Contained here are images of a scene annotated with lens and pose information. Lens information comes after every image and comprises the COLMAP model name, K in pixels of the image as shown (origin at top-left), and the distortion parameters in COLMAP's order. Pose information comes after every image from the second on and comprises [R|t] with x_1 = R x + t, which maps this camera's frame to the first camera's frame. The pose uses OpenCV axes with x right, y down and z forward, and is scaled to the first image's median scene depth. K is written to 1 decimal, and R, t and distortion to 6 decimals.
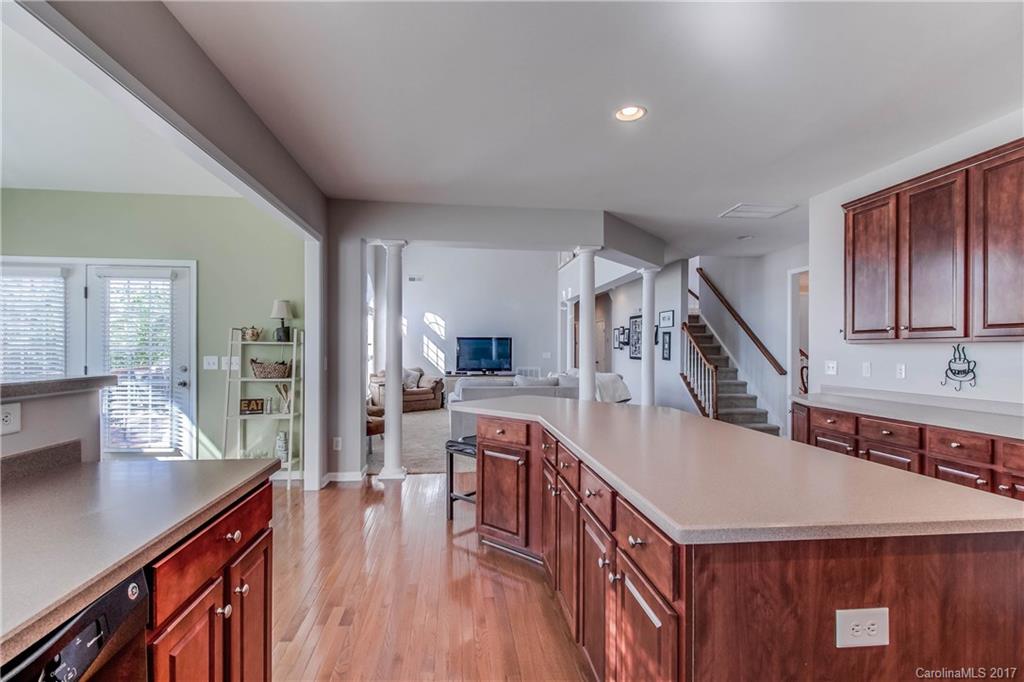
lens RADIAL K [[473.5, 0, 510.7], [0, 473.5, 346.4], [0, 0, 1]] dist [-0.001000, -0.001922]
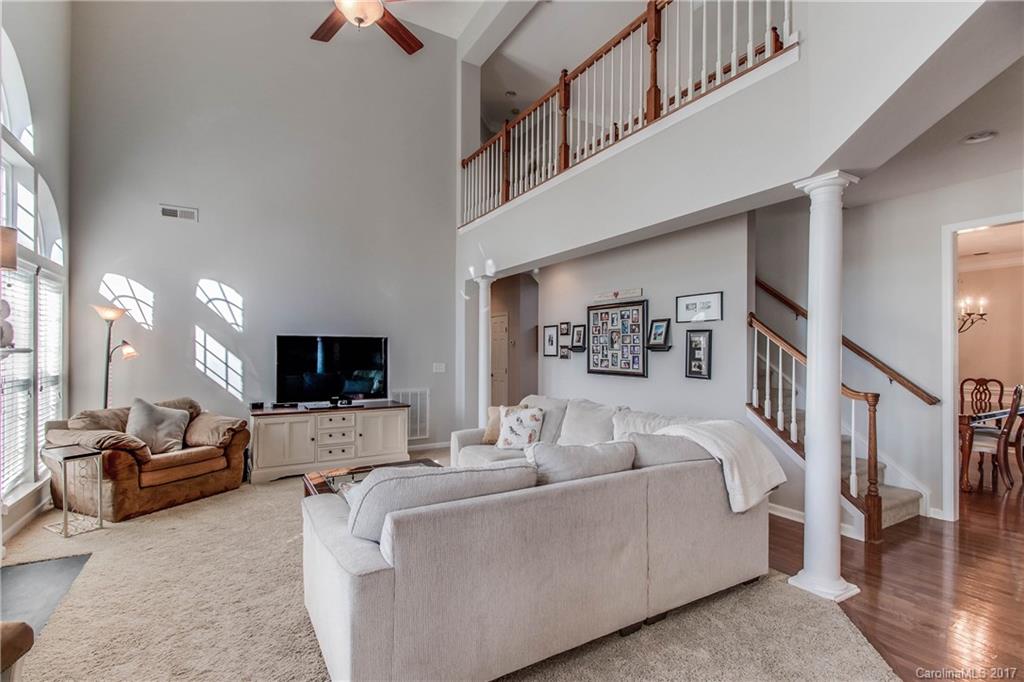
lens RADIAL K [[473.5, 0, 521.9], [0, 473.5, 353.8], [0, 0, 1]] dist [-0.001000, -0.001922]
pose [[0.914177, -0.003140, 0.405304, -0.084295], [-0.000006, 0.999970, 0.007761, -0.004567], [-0.405316, -0.007097, 0.914149, 0.456413]]
